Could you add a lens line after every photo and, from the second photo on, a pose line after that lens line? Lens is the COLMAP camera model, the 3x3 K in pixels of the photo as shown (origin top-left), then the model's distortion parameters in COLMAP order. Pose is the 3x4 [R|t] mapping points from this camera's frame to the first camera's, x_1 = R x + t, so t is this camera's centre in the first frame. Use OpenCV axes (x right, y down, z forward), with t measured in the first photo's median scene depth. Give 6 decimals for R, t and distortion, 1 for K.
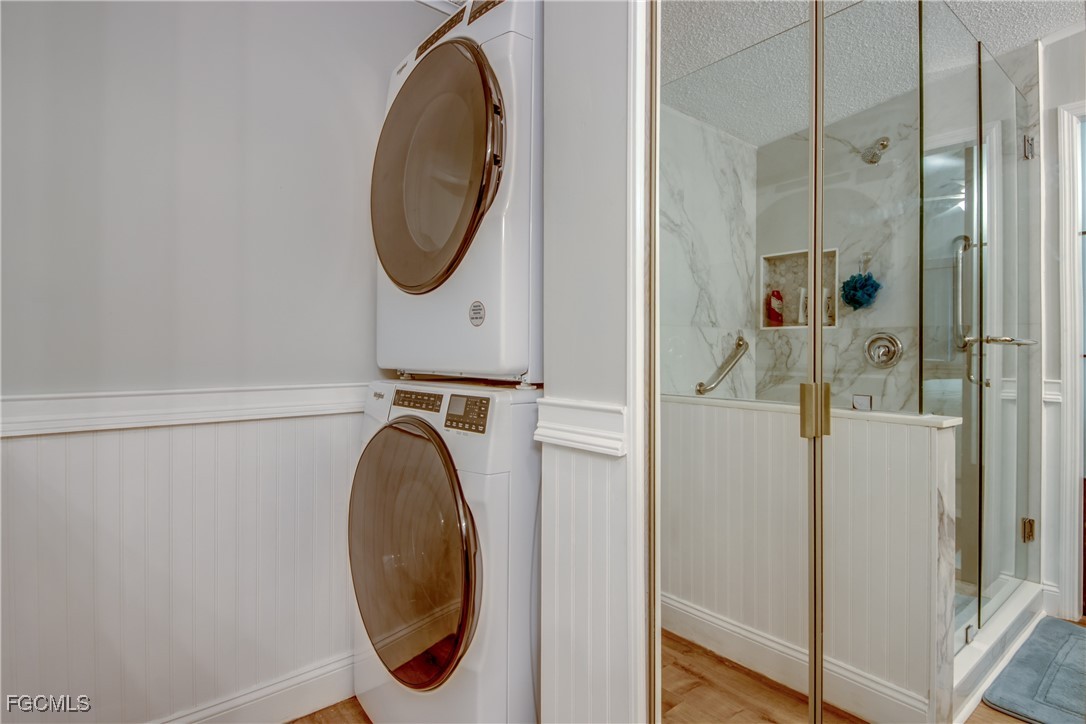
lens RADIAL K [[563.1, 0, 545.7], [0, 563.1, 353.3], [0, 0, 1]] dist [-0.000567, -0.007514]
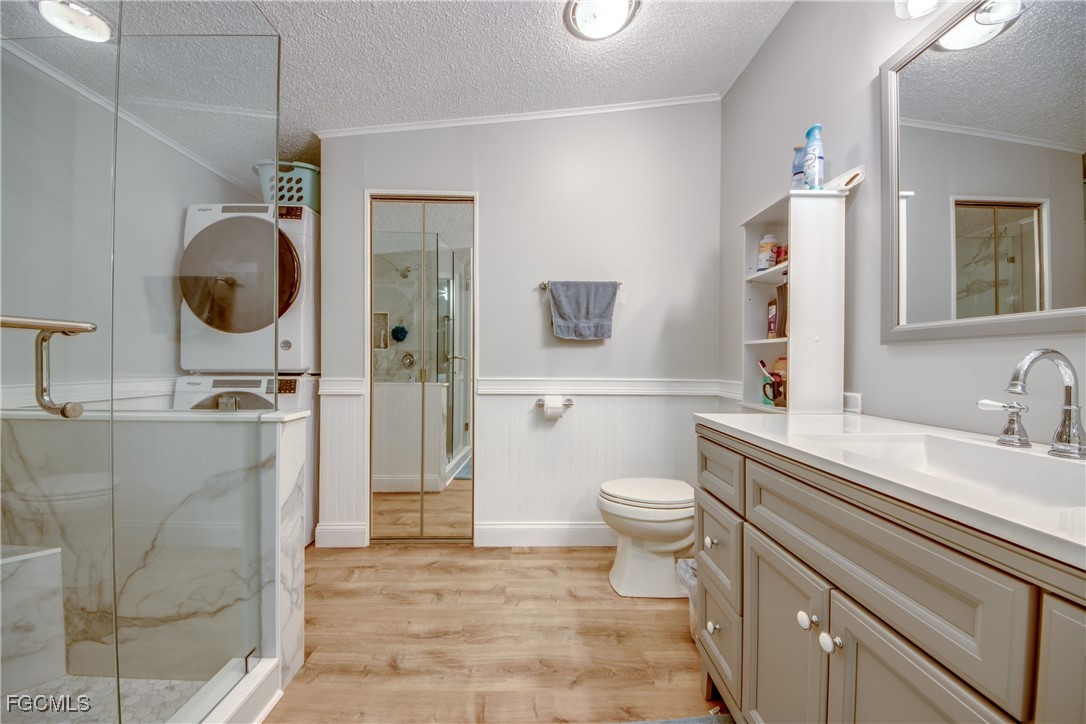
lens RADIAL K [[427.9, 0, 545.8], [0, 427.9, 364.3], [0, 0, 1]] dist [0.021439, -0.000274]
pose [[0.640013, -0.000879, 0.768364, -0.600260], [-0.002983, 0.999989, 0.003628, 0.000593], [-0.768358, -0.004614, 0.640003, -0.762173]]
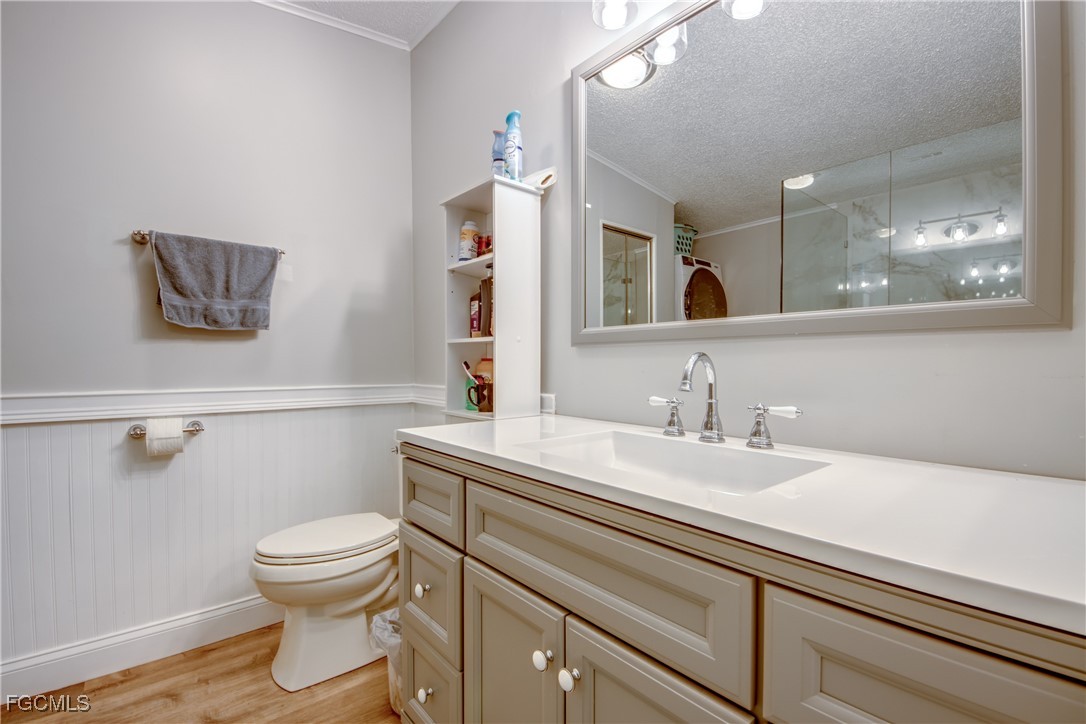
lens RADIAL K [[480.9, 0, 547.7], [0, 480.9, 374.5], [0, 0, 1]] dist [0.014430, -0.013167]
pose [[0.002276, -0.020962, 0.999778, -0.504780], [0.000225, 0.999780, 0.020961, -0.000520], [-0.999997, 0.000178, 0.002280, -0.682286]]
